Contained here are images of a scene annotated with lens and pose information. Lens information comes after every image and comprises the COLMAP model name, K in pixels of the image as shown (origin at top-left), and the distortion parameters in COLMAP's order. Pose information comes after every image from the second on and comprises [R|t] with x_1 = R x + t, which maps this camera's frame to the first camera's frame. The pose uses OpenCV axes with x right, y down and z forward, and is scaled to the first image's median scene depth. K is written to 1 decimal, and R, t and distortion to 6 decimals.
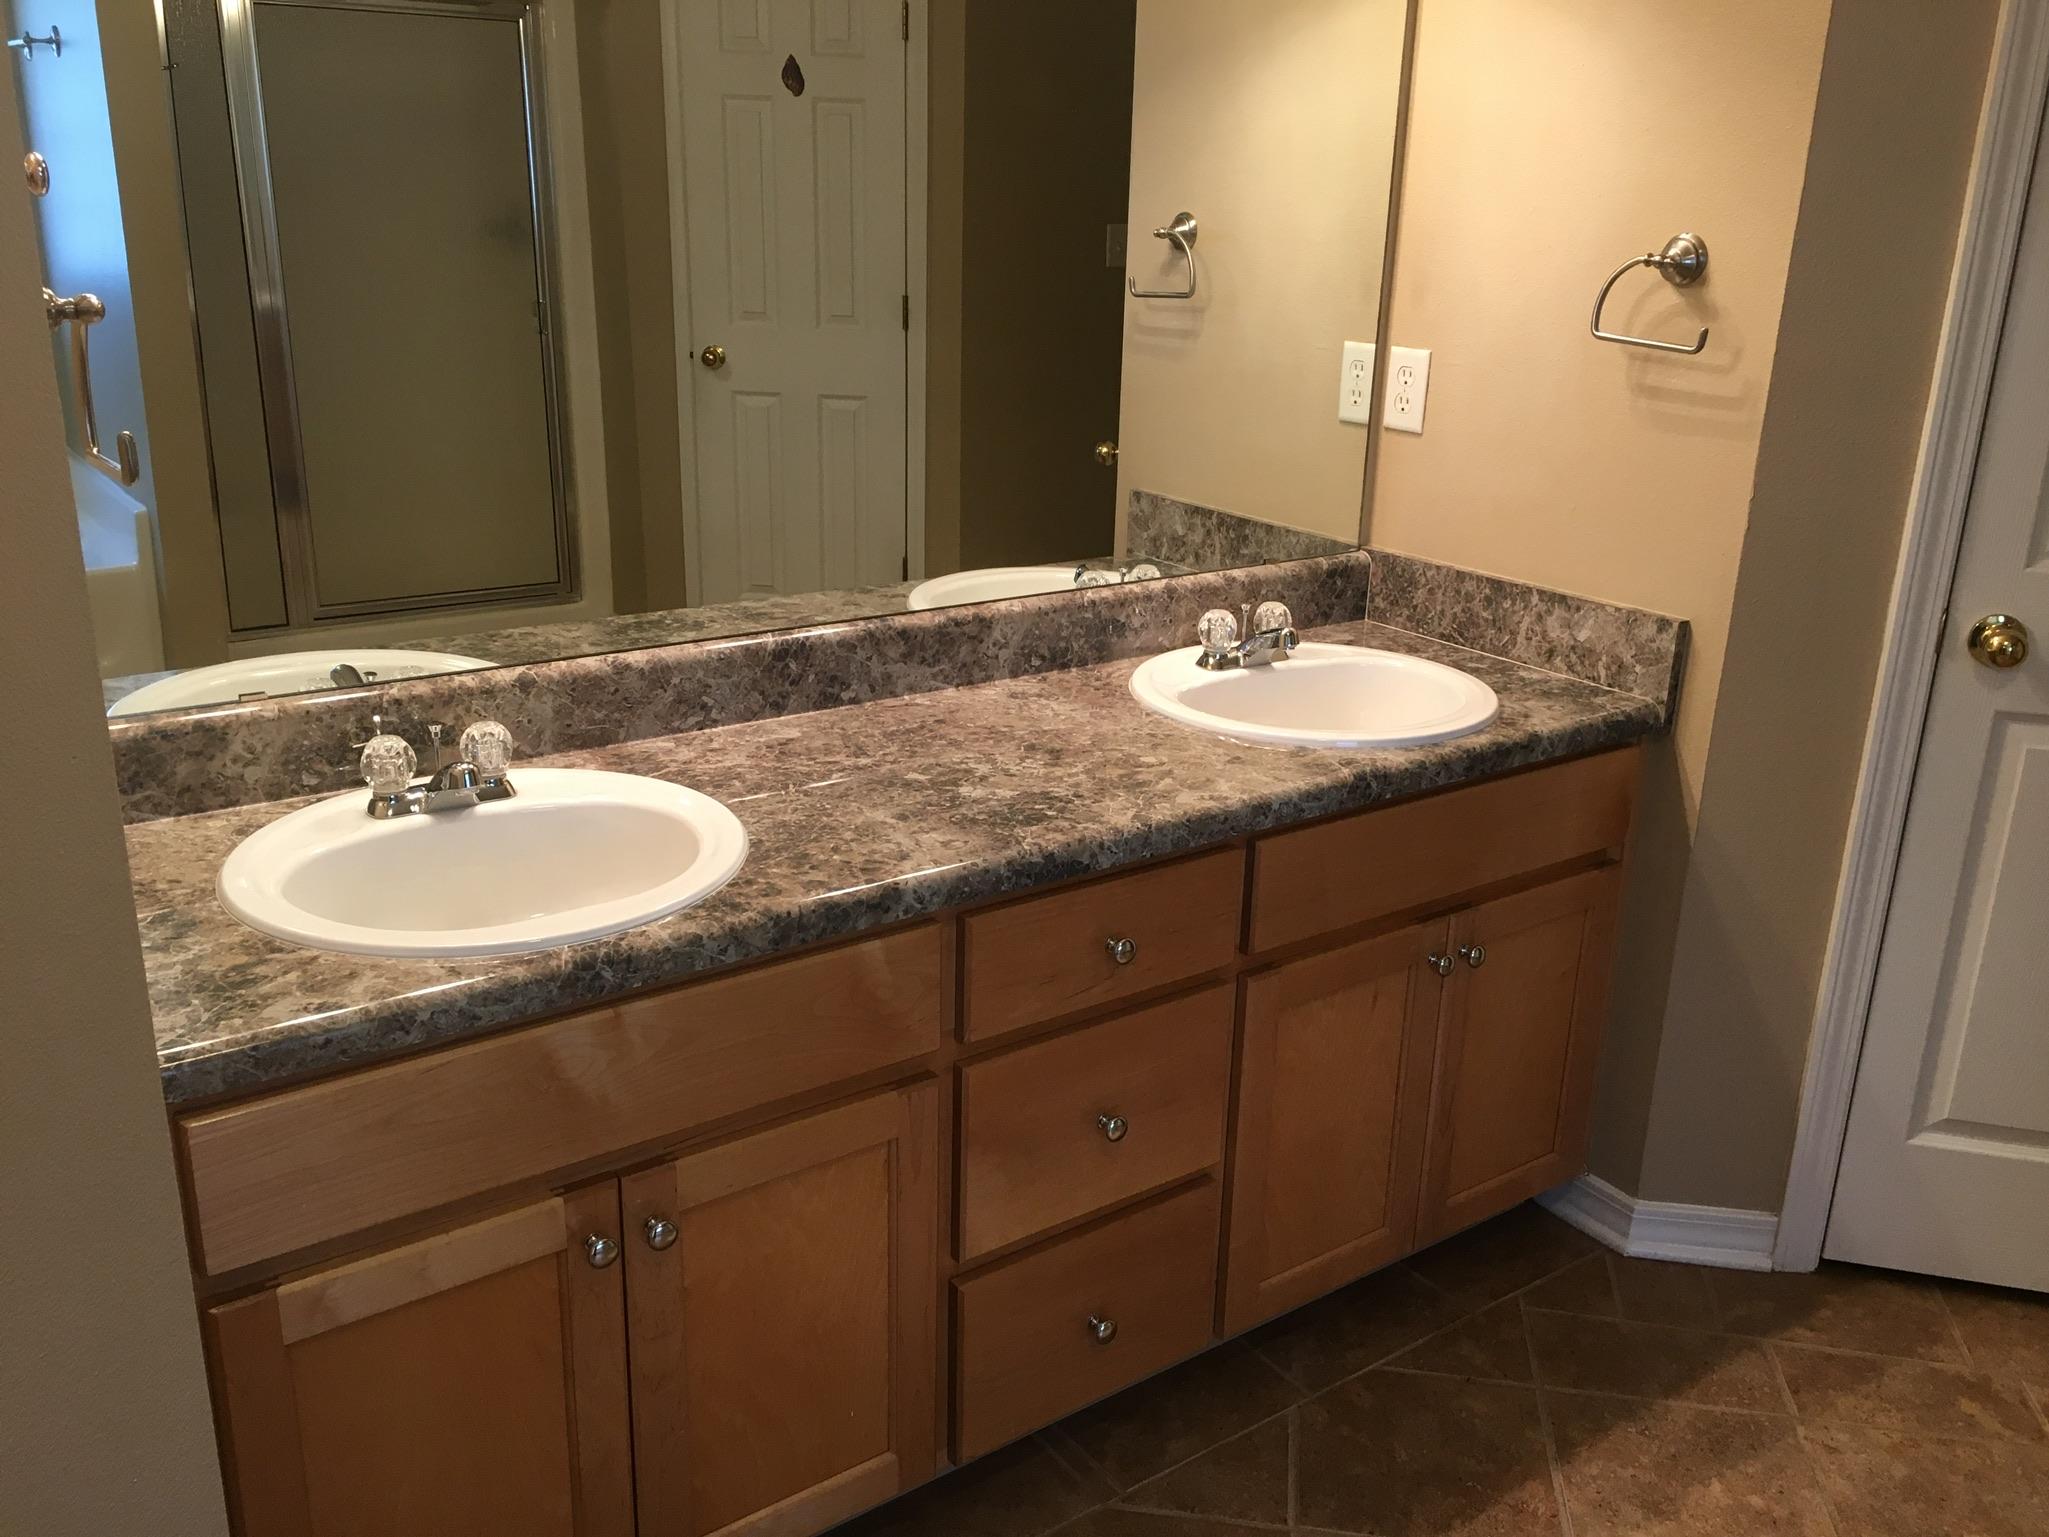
lens RADIAL K [[1737.2, 0, 1021.0], [0, 1737.2, 768.3], [0, 0, 1]] dist [0.068419, -0.089206]
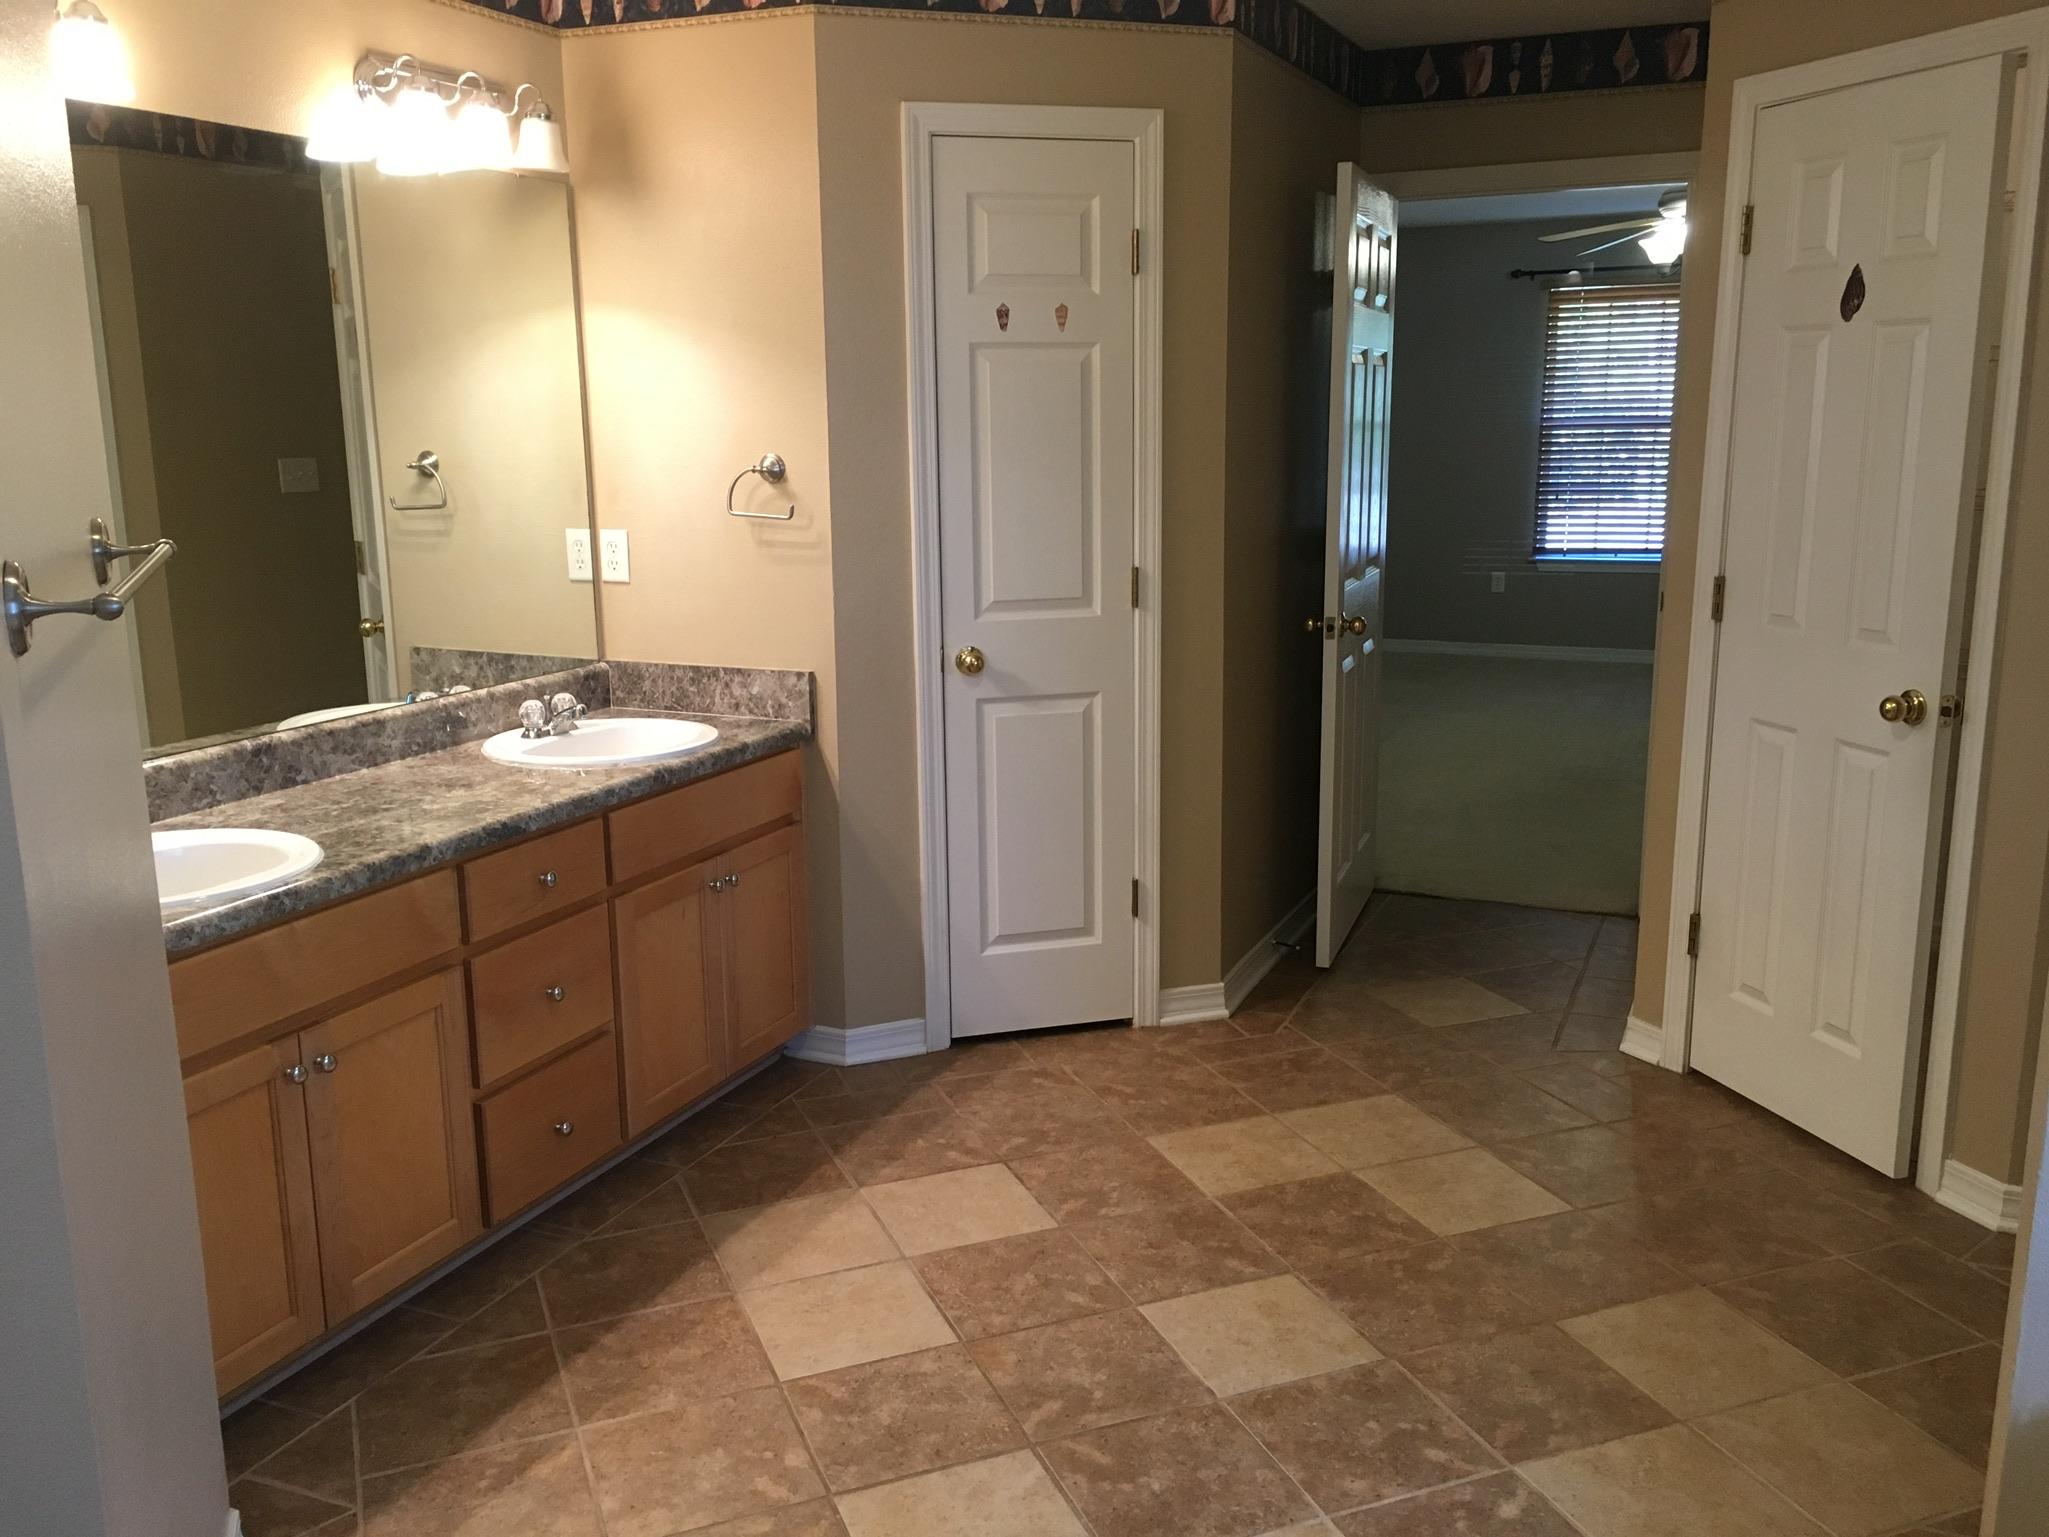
lens RADIAL K [[1737.2, 0, 1035.5], [0, 1737.2, 770.8], [0, 0, 1]] dist [0.068419, -0.089206]
pose [[0.856434, -0.137949, 0.497485, -0.304338], [0.193650, 0.979118, -0.061871, 0.164447], [-0.478561, 0.149326, 0.865263, -0.585309]]
